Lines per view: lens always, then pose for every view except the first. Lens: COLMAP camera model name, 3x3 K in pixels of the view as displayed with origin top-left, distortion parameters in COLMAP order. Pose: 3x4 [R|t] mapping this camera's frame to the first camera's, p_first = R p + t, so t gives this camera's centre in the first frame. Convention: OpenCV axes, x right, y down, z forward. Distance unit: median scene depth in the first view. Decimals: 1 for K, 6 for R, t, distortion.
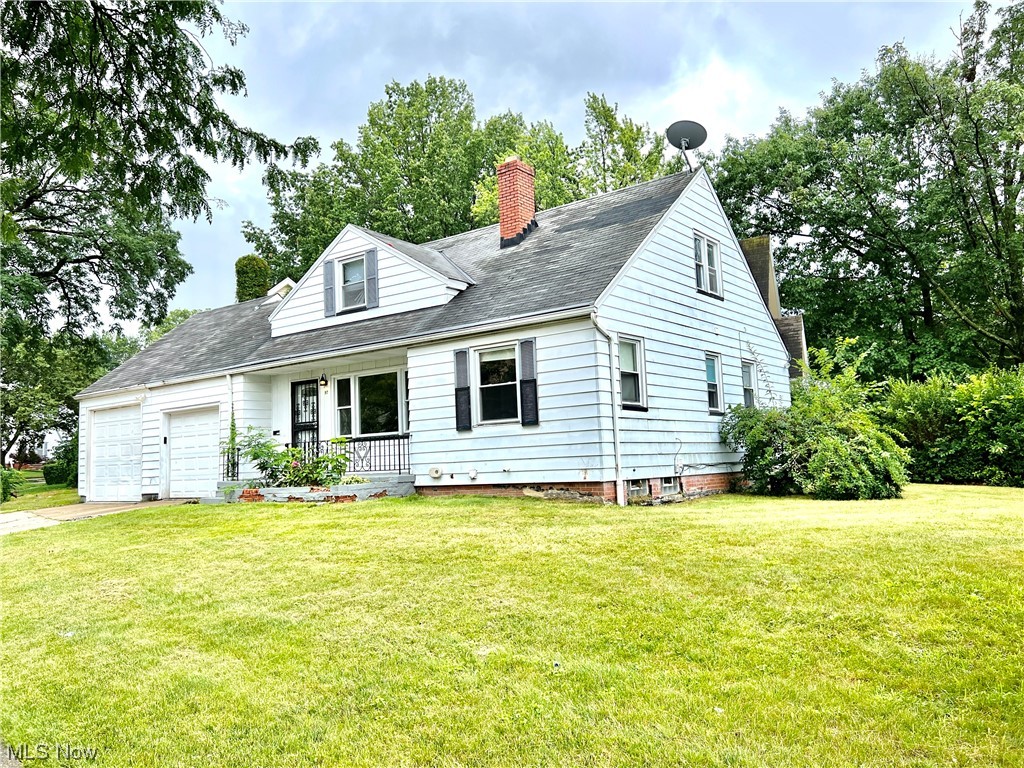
lens RADIAL K [[817.4, 0, 512.0], [0, 817.4, 384.0], [0, 0, 1]] dist [0.002091, 0.000294]
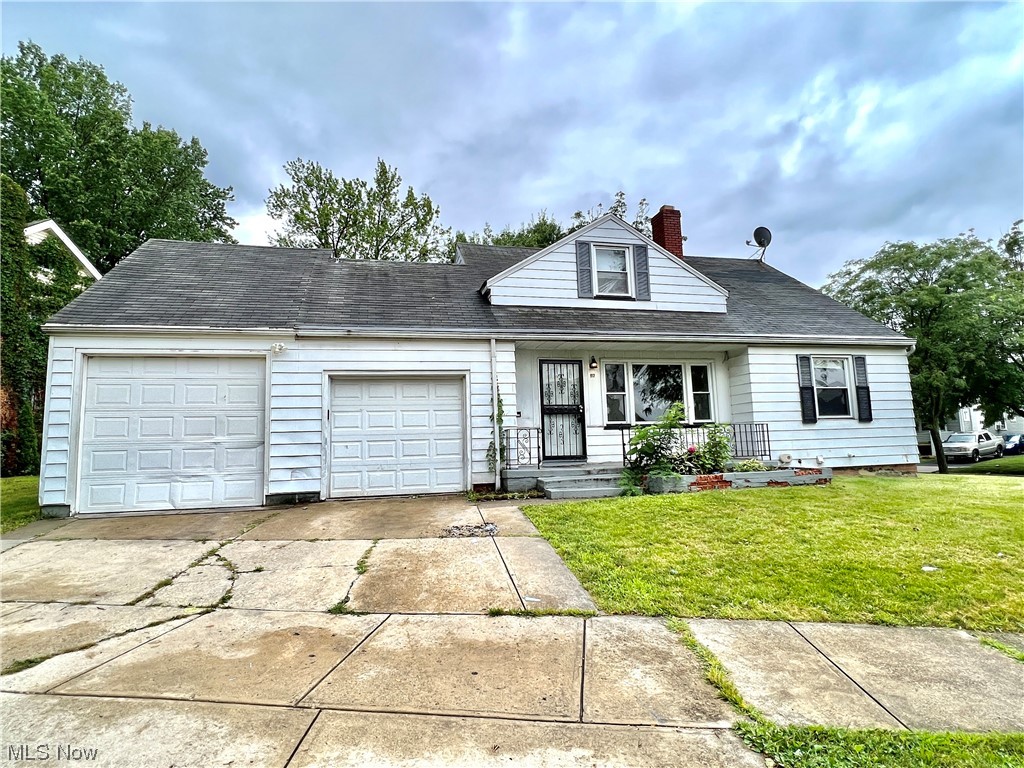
lens RADIAL K [[575.8, 0, 512.0], [0, 575.8, 384.0], [0, 0, 1]] dist [-0.017236, -0.000274]
pose [[0.644302, 0.113015, 0.756374, -0.953785], [-0.070699, 0.993588, -0.088235, 0.102655], [-0.761496, 0.003376, 0.648161, 0.769811]]
